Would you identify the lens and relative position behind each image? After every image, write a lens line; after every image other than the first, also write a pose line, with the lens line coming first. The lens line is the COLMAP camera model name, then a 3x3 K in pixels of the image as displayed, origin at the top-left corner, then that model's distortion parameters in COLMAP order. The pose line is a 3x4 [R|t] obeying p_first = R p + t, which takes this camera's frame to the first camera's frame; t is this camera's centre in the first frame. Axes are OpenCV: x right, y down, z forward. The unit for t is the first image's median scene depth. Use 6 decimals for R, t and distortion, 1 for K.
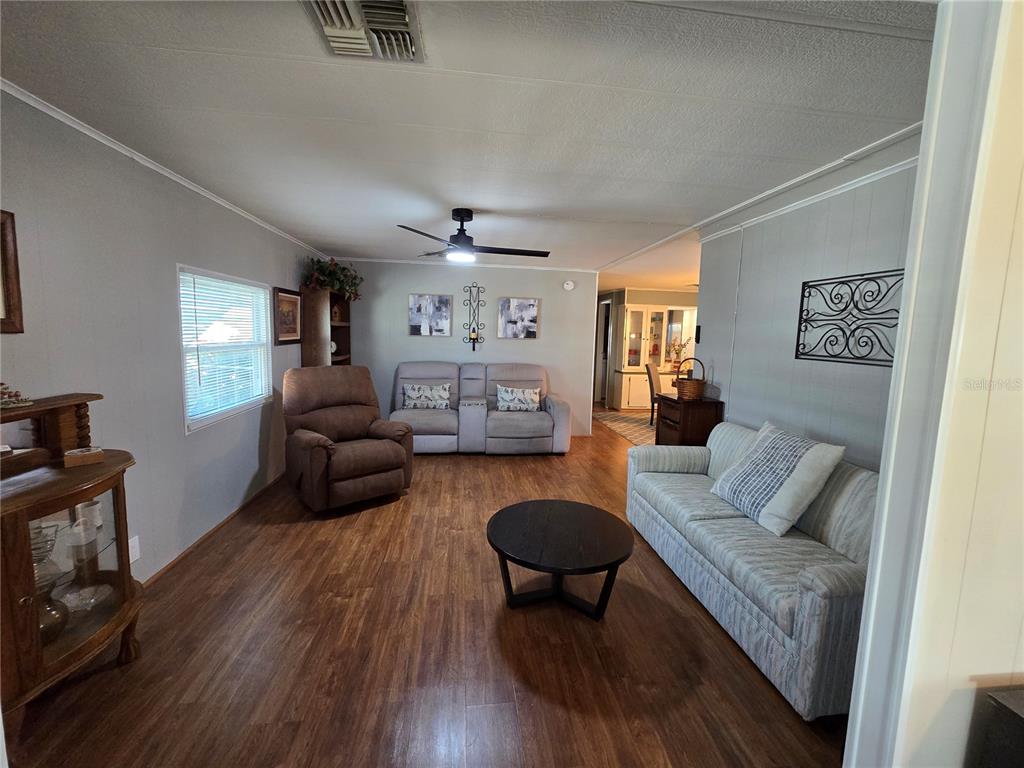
lens RADIAL K [[418.3, 0, 511.6], [0, 418.3, 381.2], [0, 0, 1]] dist [0.000504, -0.000335]
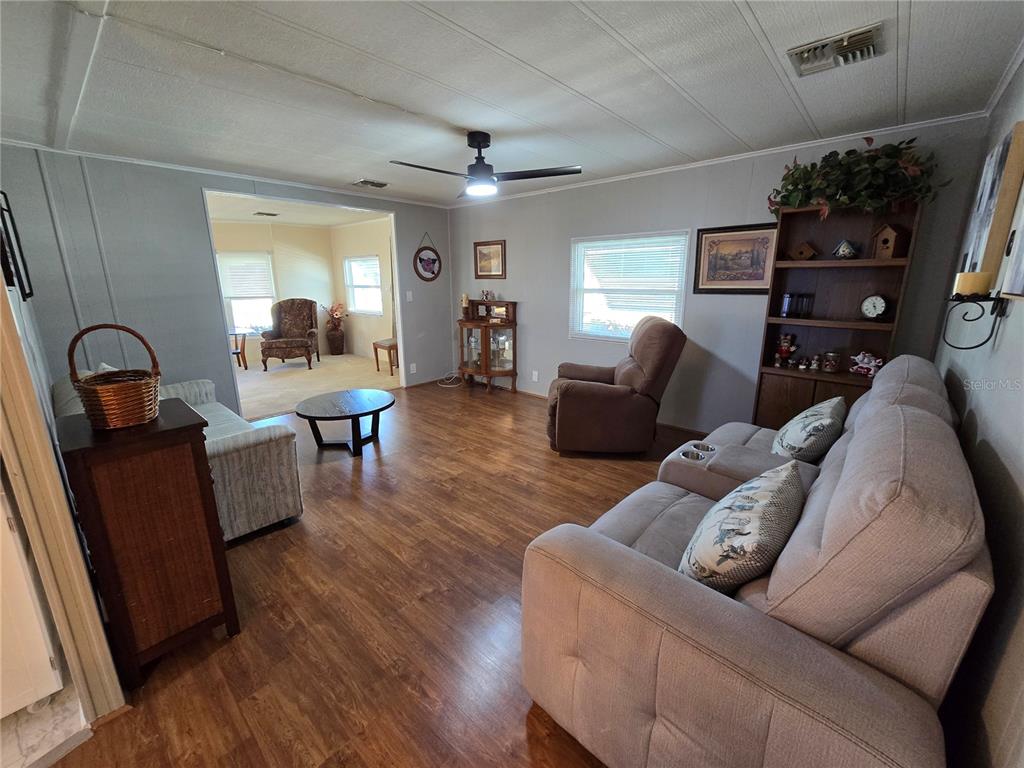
lens RADIAL K [[418.3, 0, 513.7], [0, 418.3, 377.0], [0, 0, 1]] dist [0.000504, -0.000335]
pose [[-0.748759, 0.129938, -0.649981, 0.449986], [-0.092122, 0.950681, 0.296173, -0.176174], [0.656409, 0.281640, -0.699861, 1.711236]]
